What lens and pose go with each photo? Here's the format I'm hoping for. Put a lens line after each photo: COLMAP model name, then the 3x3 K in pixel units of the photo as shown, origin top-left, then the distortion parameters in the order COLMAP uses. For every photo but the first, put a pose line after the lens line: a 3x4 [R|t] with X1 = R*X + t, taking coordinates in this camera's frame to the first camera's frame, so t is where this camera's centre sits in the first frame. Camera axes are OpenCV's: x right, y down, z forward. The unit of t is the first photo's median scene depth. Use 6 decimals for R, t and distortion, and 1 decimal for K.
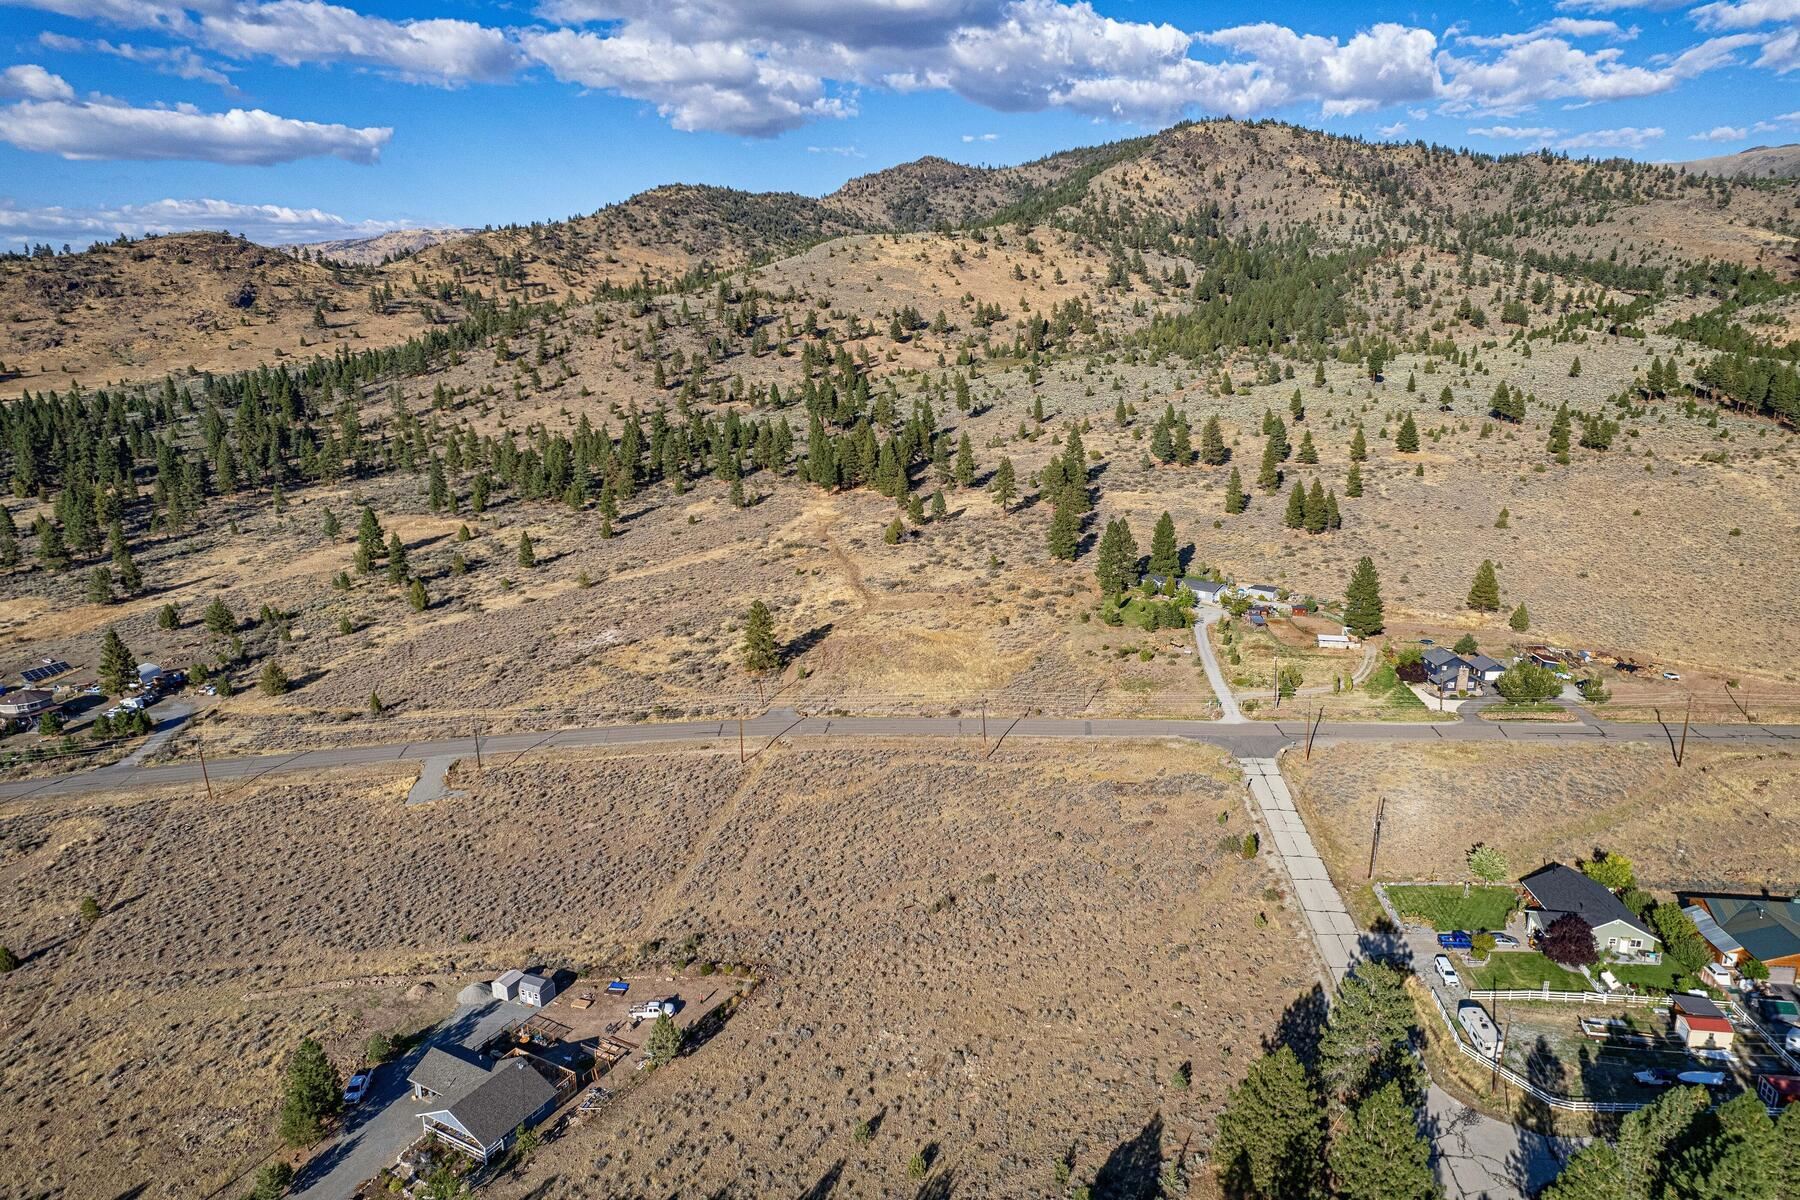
lens RADIAL K [[1182.2, 0, 855.3], [0, 1182.2, 608.3], [0, 0, 1]] dist [-0.059615, 0.055944]
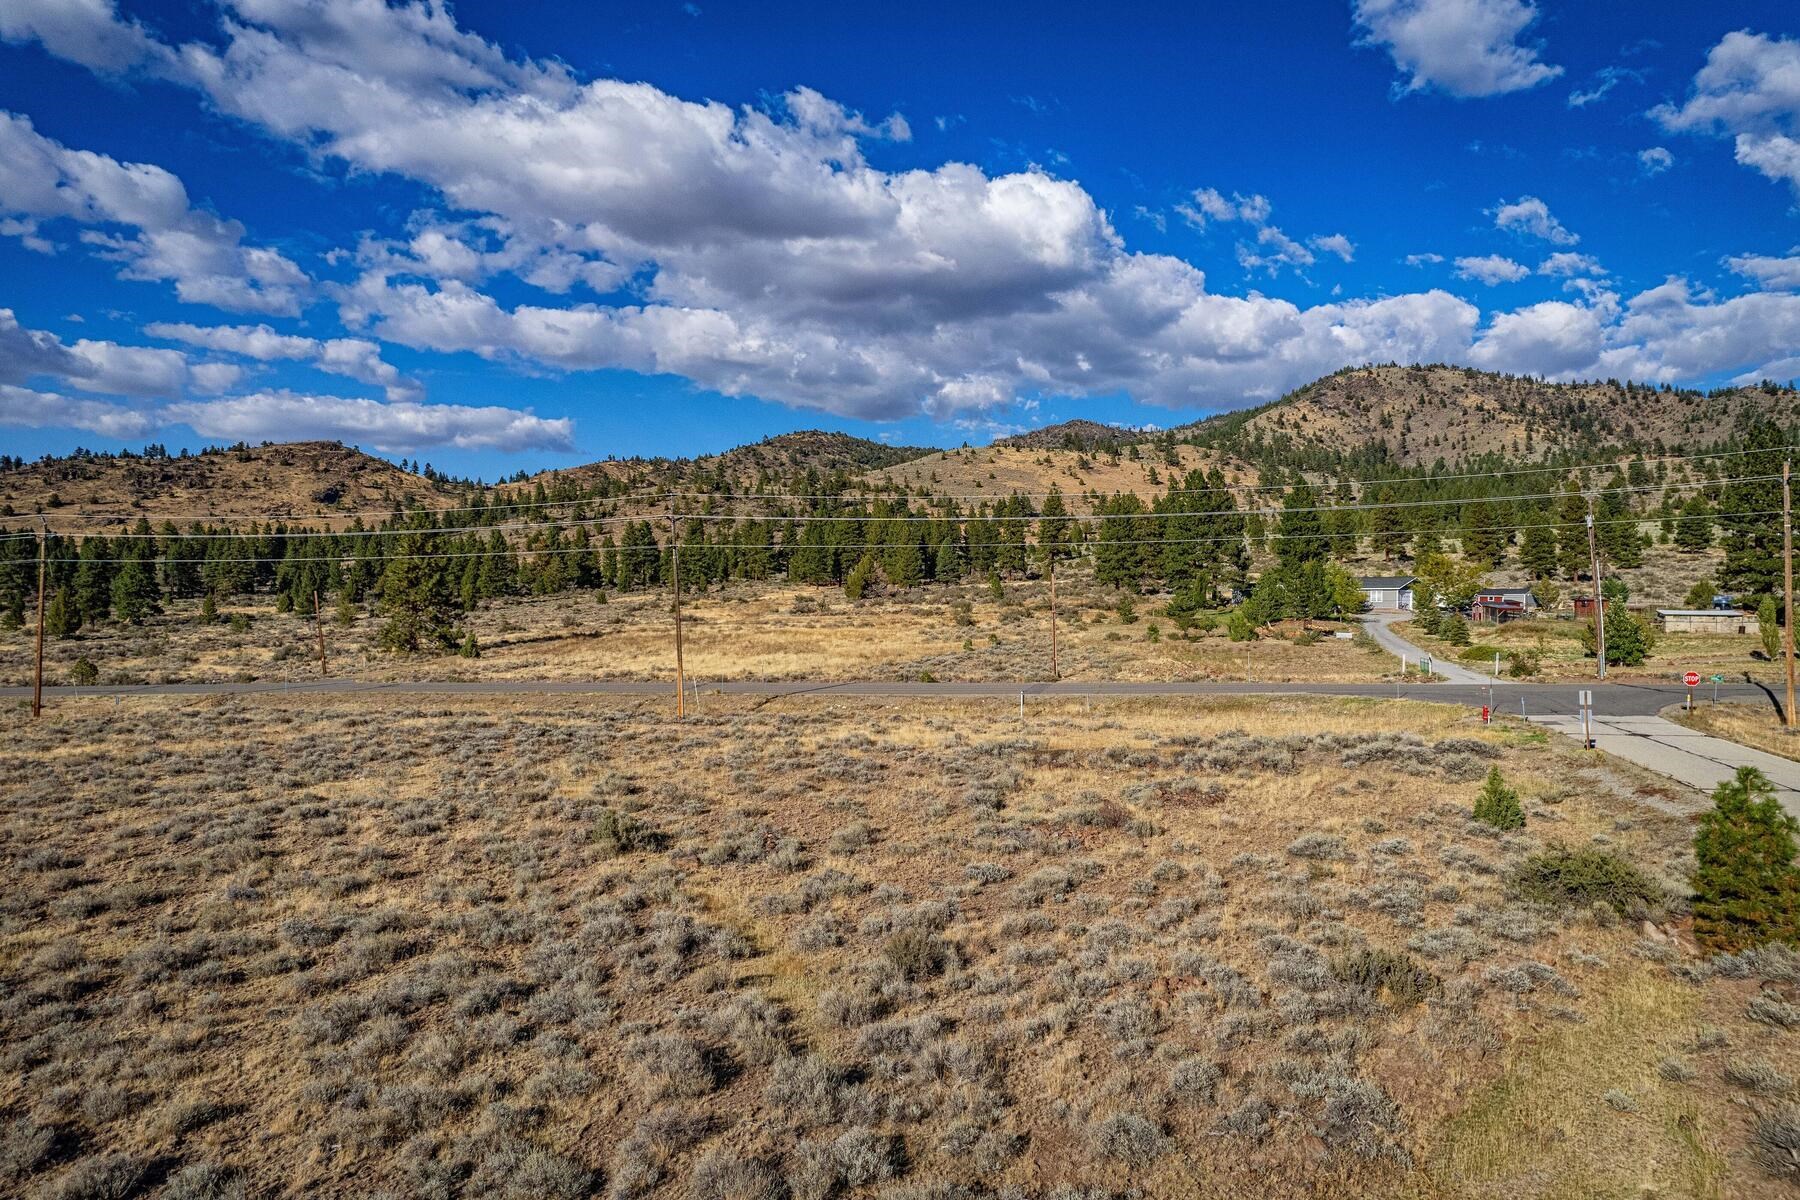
lens RADIAL K [[1182.2, 0, 890.7], [0, 1182.2, 600.7], [0, 0, 1]] dist [-0.059615, 0.055944]
pose [[0.992932, 0.024879, -0.116051, 0.035650], [-0.054417, 0.964384, -0.258848, 0.032026], [0.105478, 0.263333, 0.958921, 0.116077]]
